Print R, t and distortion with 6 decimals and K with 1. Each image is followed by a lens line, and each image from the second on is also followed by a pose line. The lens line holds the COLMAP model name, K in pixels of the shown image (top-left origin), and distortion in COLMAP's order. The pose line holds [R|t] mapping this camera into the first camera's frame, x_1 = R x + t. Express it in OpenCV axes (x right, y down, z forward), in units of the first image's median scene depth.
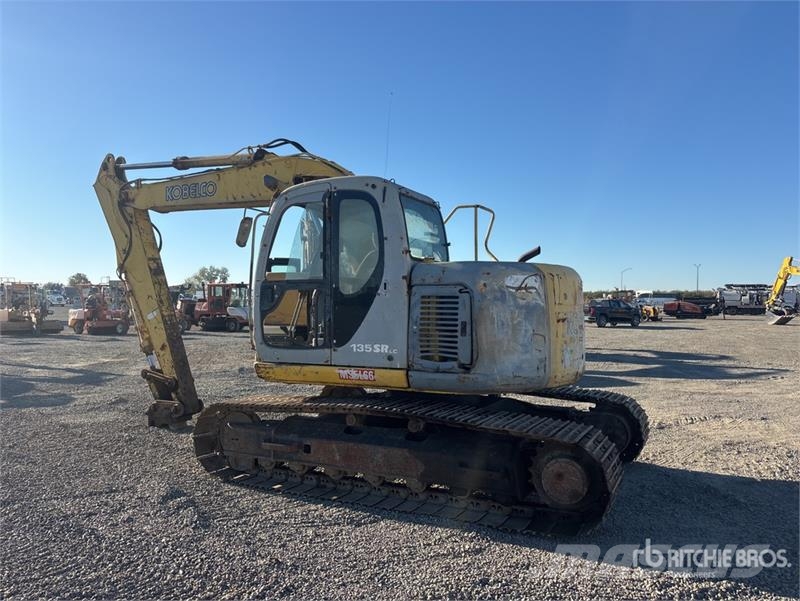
lens RADIAL K [[600.2, 0, 399.0], [0, 600.2, 298.0], [0, 0, 1]] dist [0.033846, -0.007987]
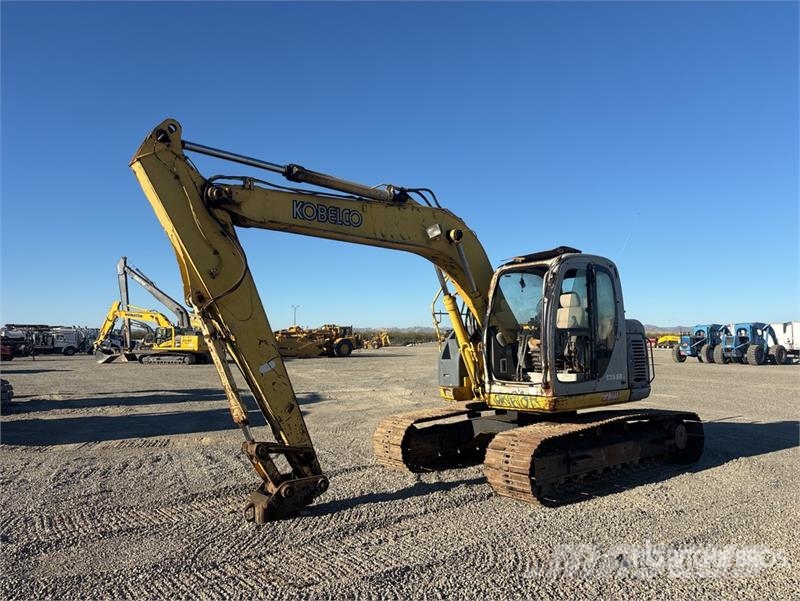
lens RADIAL K [[600.1, 0, 400.0], [0, 600.1, 300.5], [0, 0, 1]] dist [0.031725, -0.001137]
pose [[0.380937, 0.055182, 0.922953, -1.106359], [0.001720, 0.998173, -0.060389, -0.010422], [-0.924599, 0.024592, 0.380146, 0.625169]]
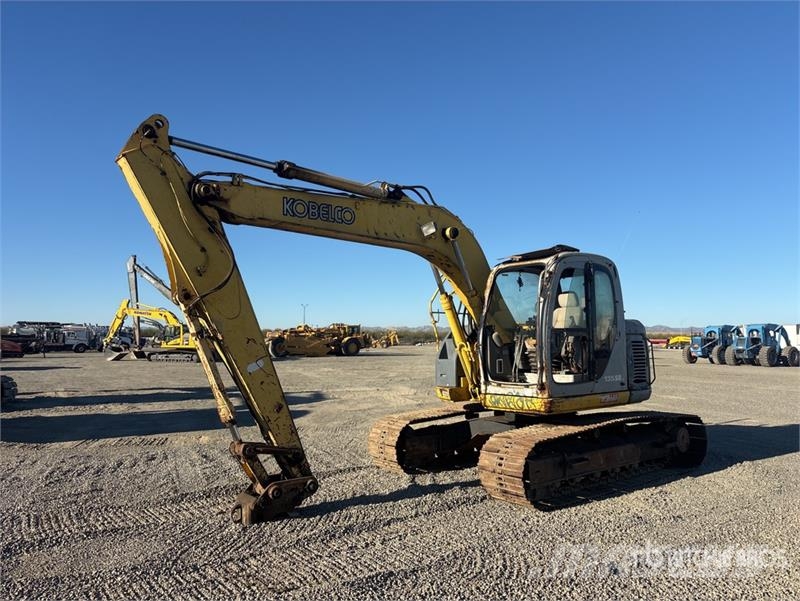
lens RADIAL K [[600.2, 0, 399.0], [0, 600.2, 298.0], [0, 0, 1]] dist [0.033846, -0.007987]
pose [[0.396944, 0.059412, 0.915918, -1.083863], [-0.003850, 0.998002, -0.063068, -0.010689], [-0.917835, 0.021508, 0.396380, 0.607730]]
